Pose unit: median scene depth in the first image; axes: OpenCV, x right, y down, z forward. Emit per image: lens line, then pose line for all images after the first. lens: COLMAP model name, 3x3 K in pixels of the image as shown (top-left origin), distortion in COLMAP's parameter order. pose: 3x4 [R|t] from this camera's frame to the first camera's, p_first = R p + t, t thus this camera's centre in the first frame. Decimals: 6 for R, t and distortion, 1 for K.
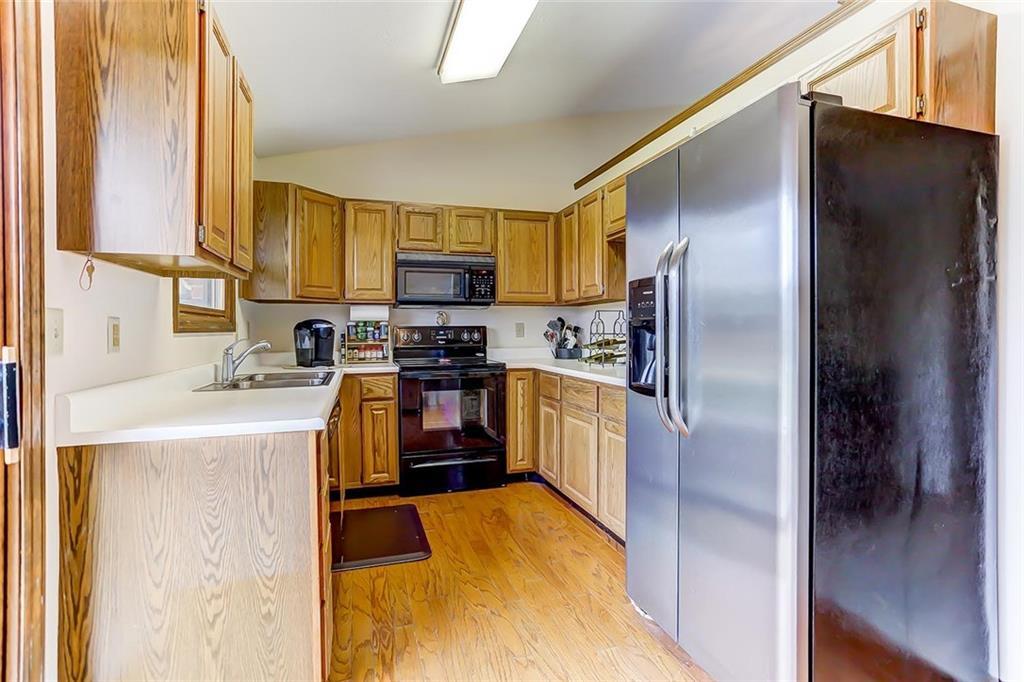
lens RADIAL K [[497.8, 0, 509.0], [0, 497.8, 335.2], [0, 0, 1]] dist [-0.025303, 0.014119]
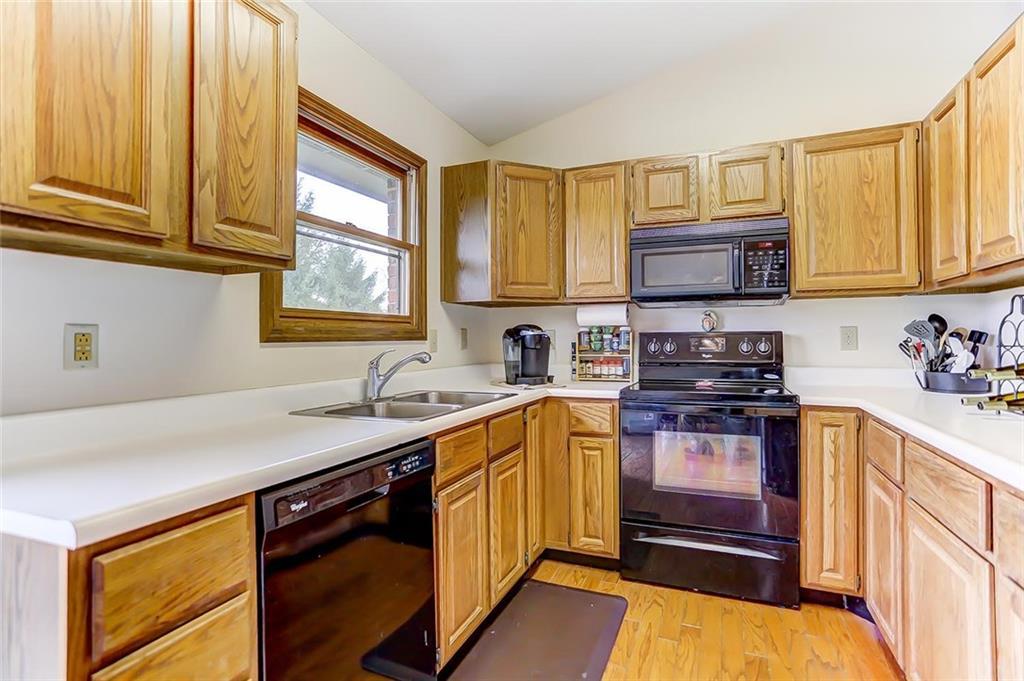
lens RADIAL K [[497.8, 0, 517.2], [0, 497.8, 335.9], [0, 0, 1]] dist [-0.025303, 0.014119]
pose [[0.780068, -0.002346, -0.625690, 0.095077], [-0.005819, 0.999923, -0.011005, -0.004754], [0.625668, 0.012226, 0.779994, 0.336771]]
